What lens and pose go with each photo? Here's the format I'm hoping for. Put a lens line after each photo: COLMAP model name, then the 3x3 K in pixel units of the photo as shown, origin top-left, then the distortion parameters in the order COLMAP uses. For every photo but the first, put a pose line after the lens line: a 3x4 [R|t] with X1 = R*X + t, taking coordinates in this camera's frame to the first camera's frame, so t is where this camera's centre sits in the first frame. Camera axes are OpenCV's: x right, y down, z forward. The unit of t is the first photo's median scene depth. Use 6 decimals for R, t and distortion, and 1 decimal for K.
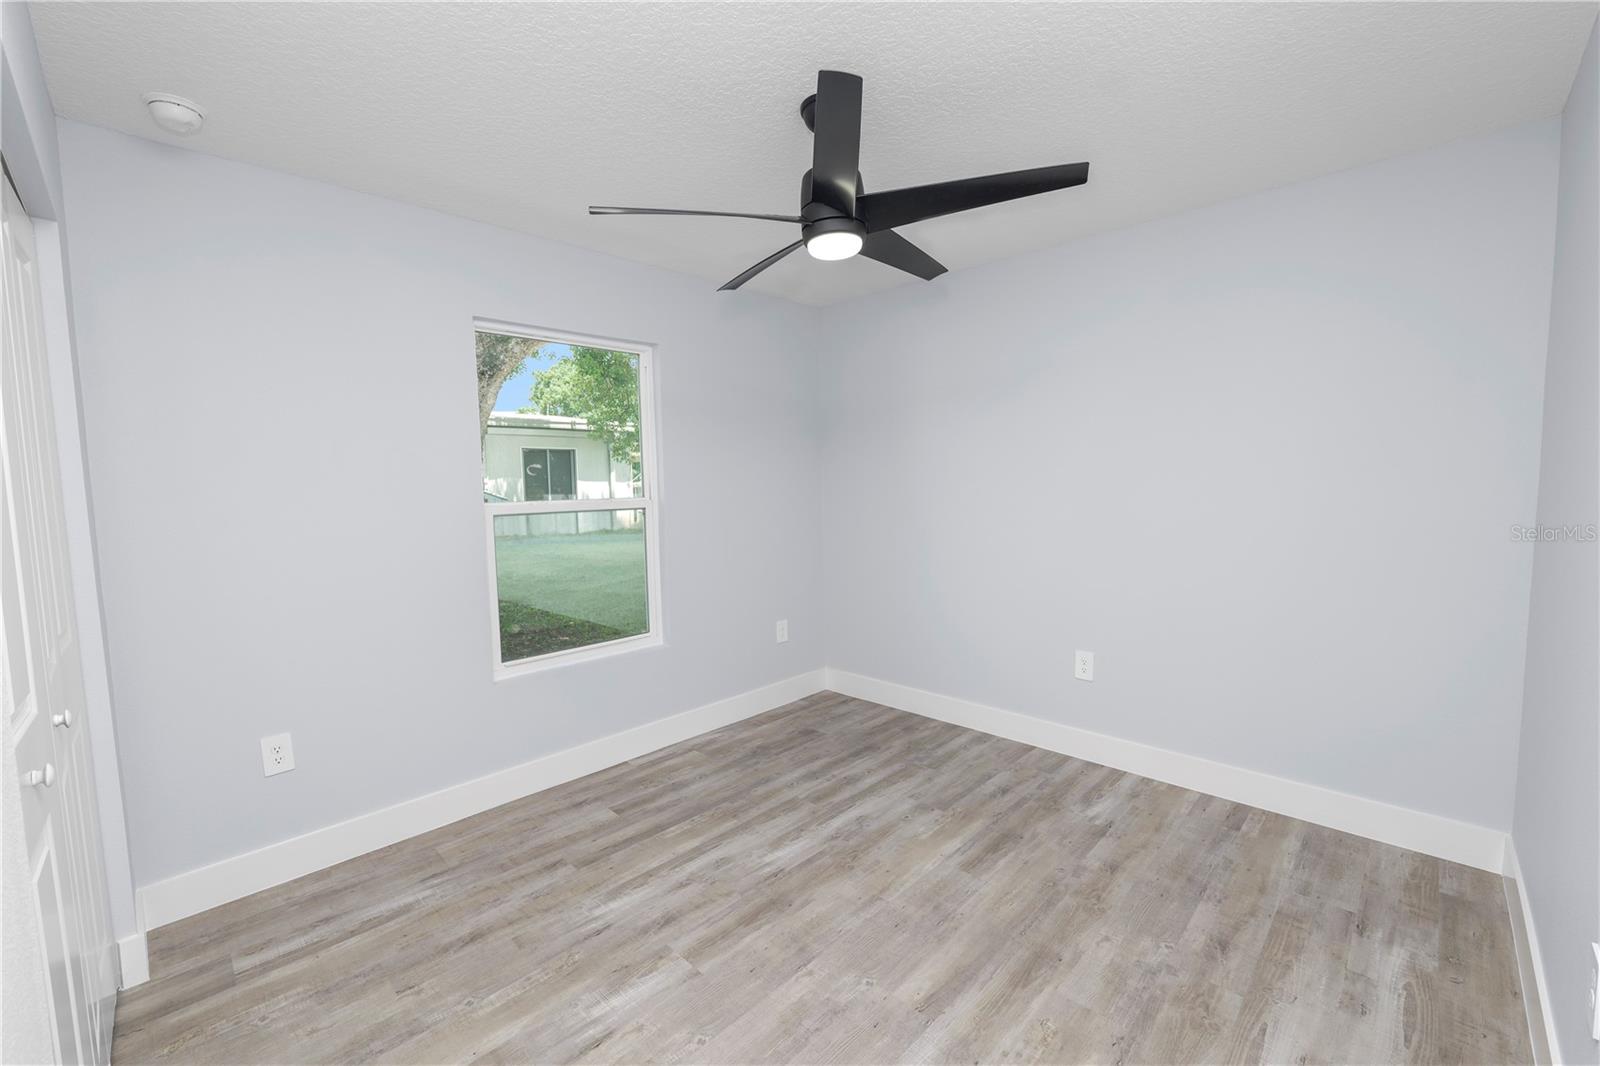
lens RADIAL K [[651.8, 0, 801.0], [0, 651.8, 536.7], [0, 0, 1]] dist [-0.013442, 0.001450]
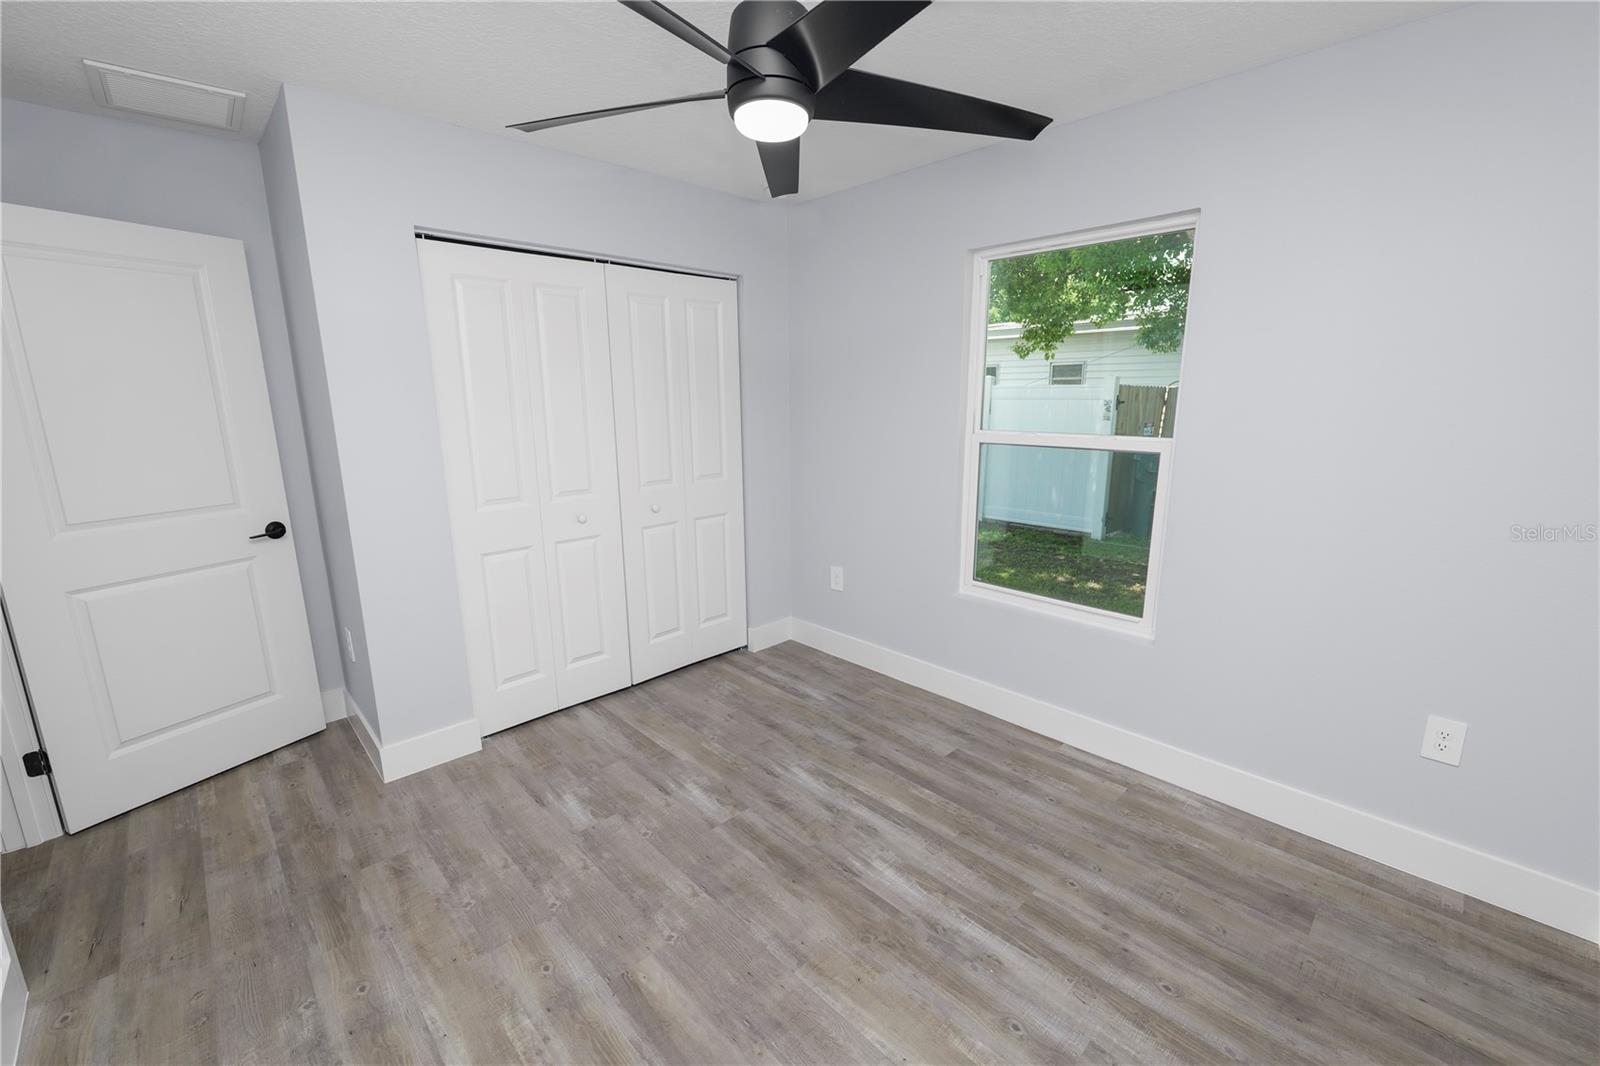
lens RADIAL K [[651.8, 0, 811.5], [0, 651.8, 544.1], [0, 0, 1]] dist [-0.013442, 0.001450]
pose [[-0.018497, 0.249444, -0.968213, 0.652456], [-0.078629, 0.965016, 0.250123, -0.131127], [0.996732, 0.080756, 0.001764, 0.810849]]
